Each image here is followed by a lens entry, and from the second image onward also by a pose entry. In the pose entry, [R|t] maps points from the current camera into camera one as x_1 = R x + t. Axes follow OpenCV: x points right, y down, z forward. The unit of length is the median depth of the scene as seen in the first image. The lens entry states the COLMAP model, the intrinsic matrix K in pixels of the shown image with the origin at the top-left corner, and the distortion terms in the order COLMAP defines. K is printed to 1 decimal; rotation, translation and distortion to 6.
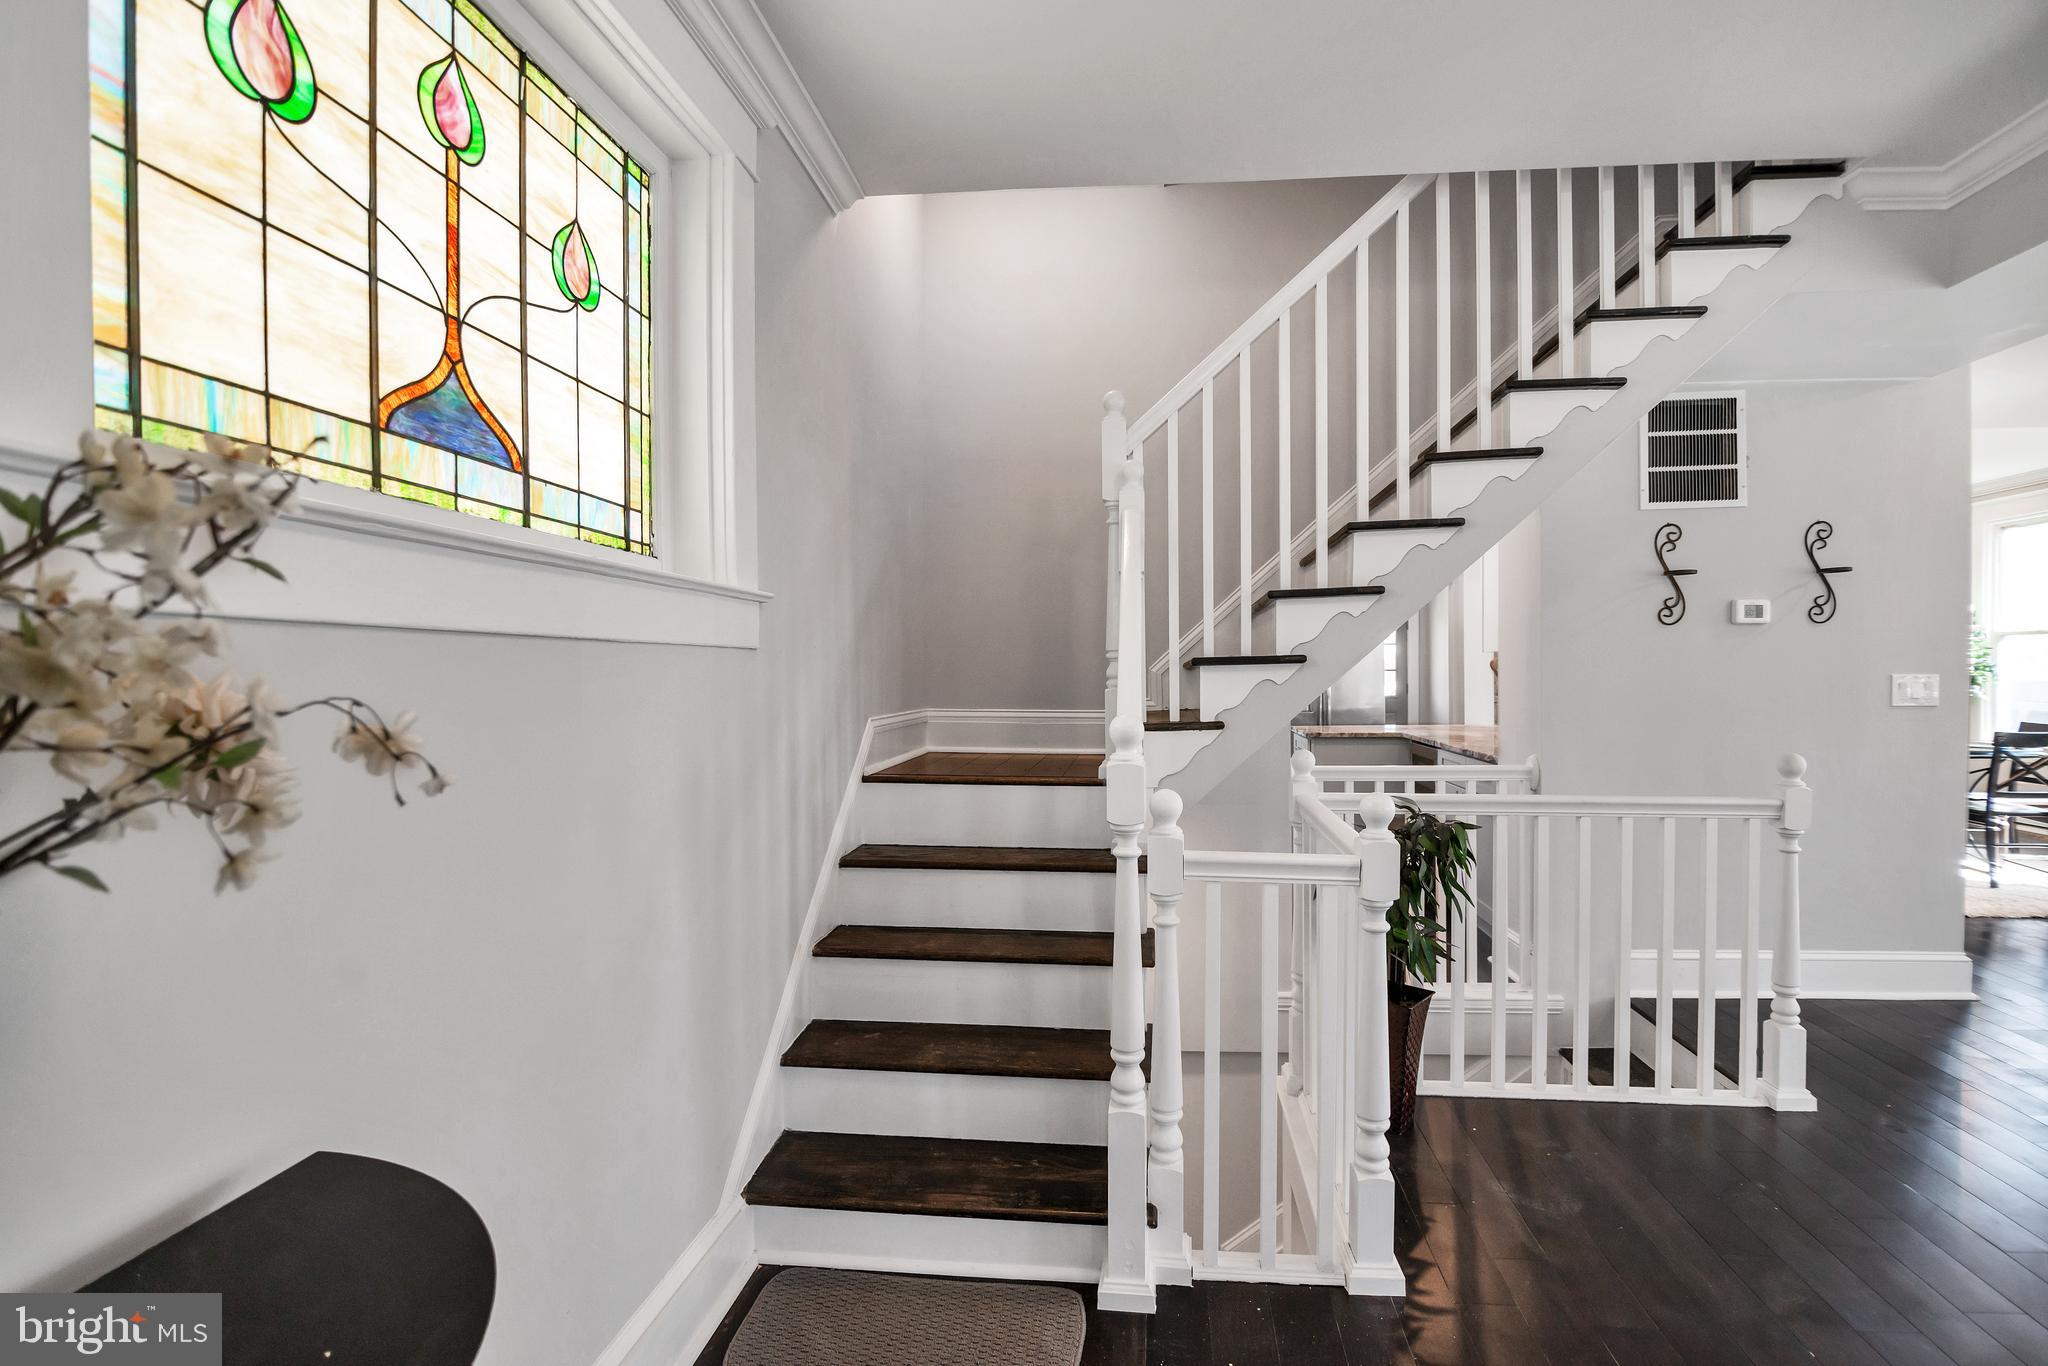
lens RADIAL K [[941.2, 0, 1039.1], [0, 941.2, 680.5], [0, 0, 1]] dist [-0.008626, -0.003388]
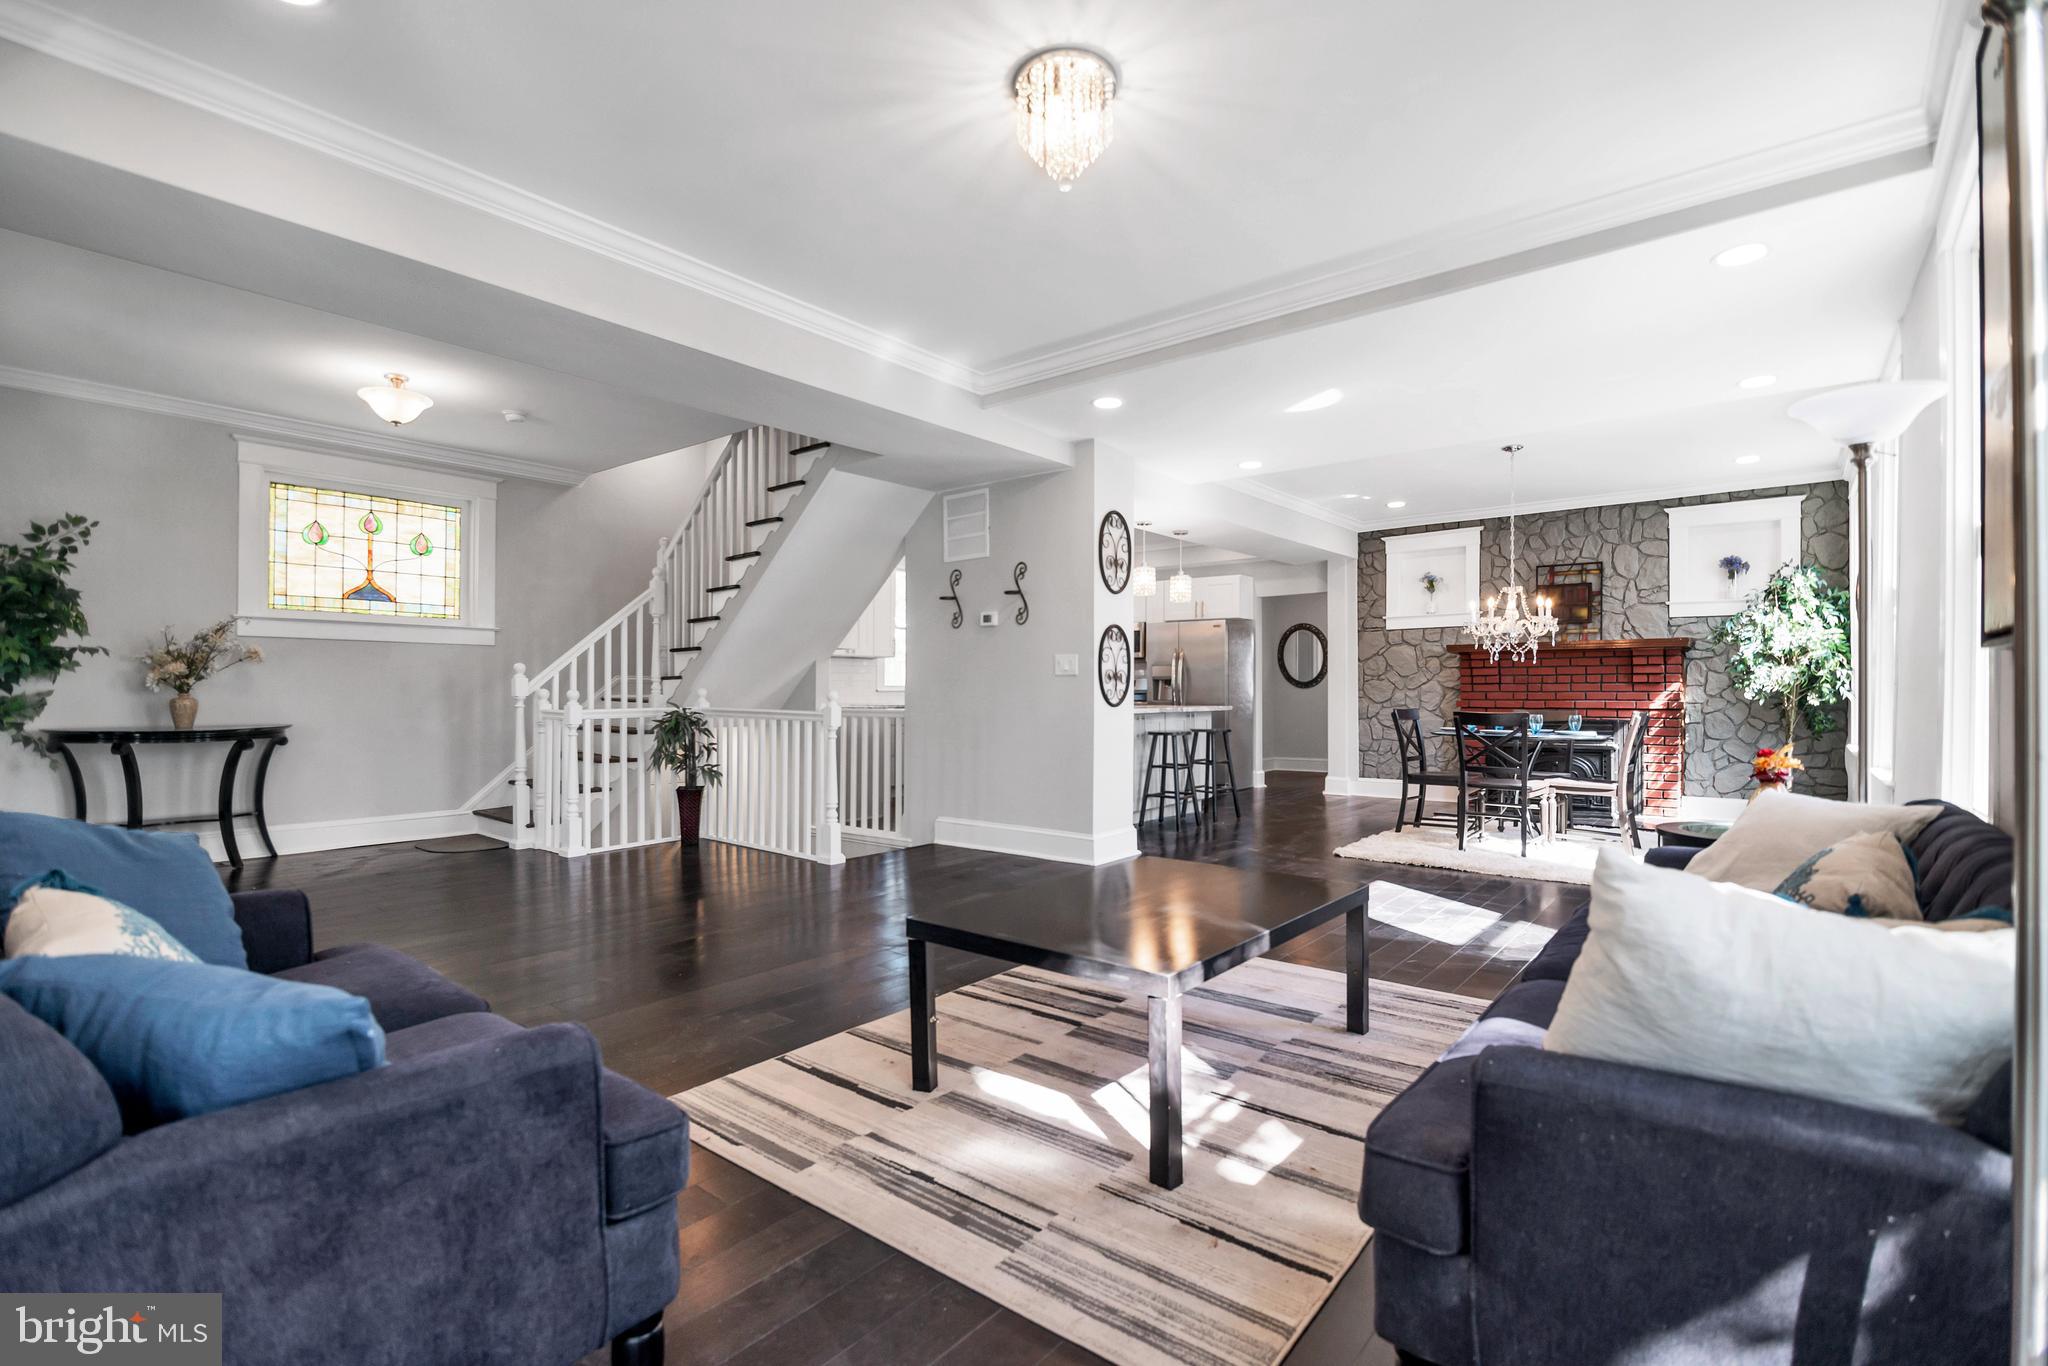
lens RADIAL K [[941.2, 0, 1015.4], [0, 941.2, 681.8], [0, 0, 1]] dist [-0.008626, -0.003388]
pose [[0.832504, 0.006267, -0.553984, 4.417010], [-0.014928, 0.999827, -0.011123, 0.149600], [0.553818, 0.017530, 0.832453, -1.010428]]
